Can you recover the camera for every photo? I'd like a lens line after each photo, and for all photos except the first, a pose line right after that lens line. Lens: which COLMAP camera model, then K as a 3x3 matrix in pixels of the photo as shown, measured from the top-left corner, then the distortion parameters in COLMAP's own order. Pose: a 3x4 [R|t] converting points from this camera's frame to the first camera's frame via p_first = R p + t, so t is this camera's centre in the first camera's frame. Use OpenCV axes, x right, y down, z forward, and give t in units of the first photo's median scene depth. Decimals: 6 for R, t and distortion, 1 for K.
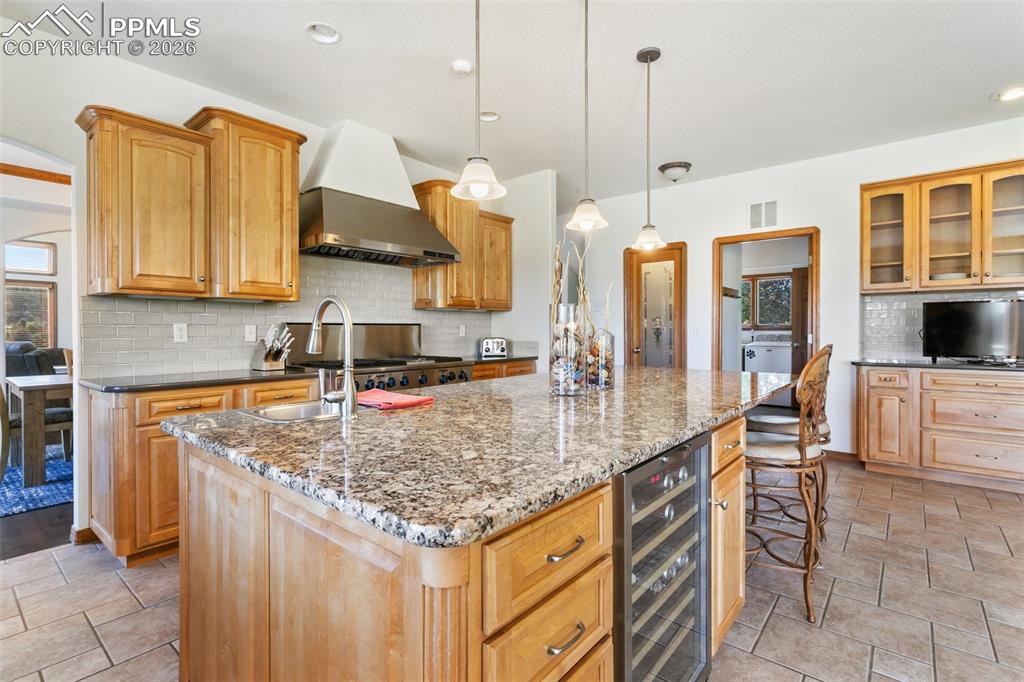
lens RADIAL K [[480.5, 0, 507.3], [0, 480.5, 332.1], [0, 0, 1]] dist [0.002275, 0.000529]
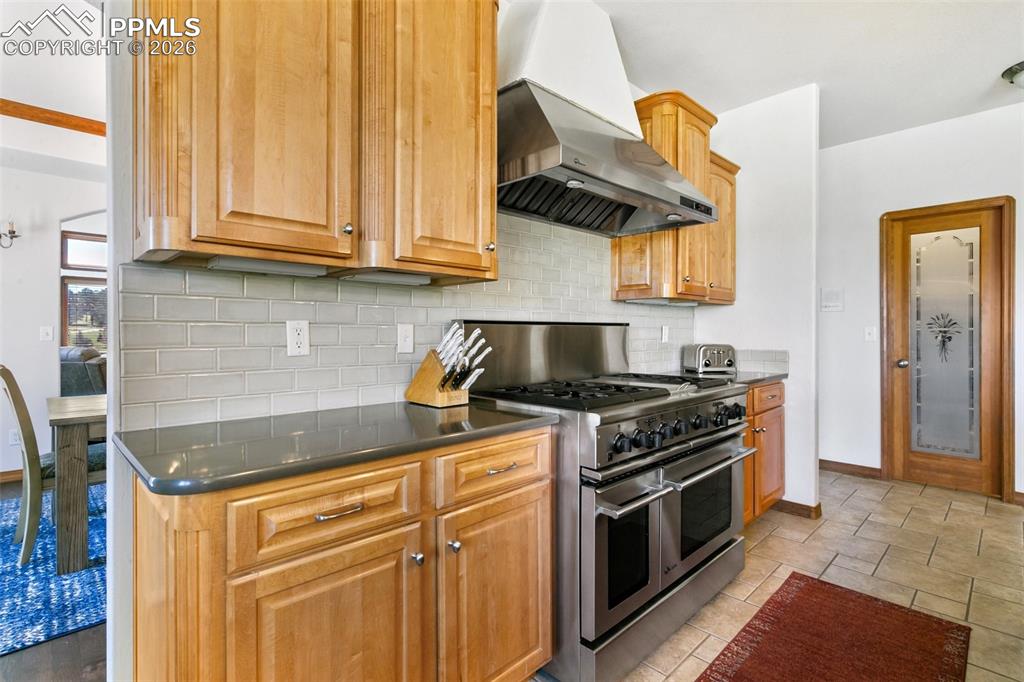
lens RADIAL K [[486.5, 0, 510.7], [0, 486.5, 333.7], [0, 0, 1]] dist [0.003218, 0.000497]
pose [[0.994554, 0.002123, -0.104204, -0.377018], [-0.002370, 0.999995, -0.002247, -0.002173], [0.104199, 0.002481, 0.994553, 0.471808]]
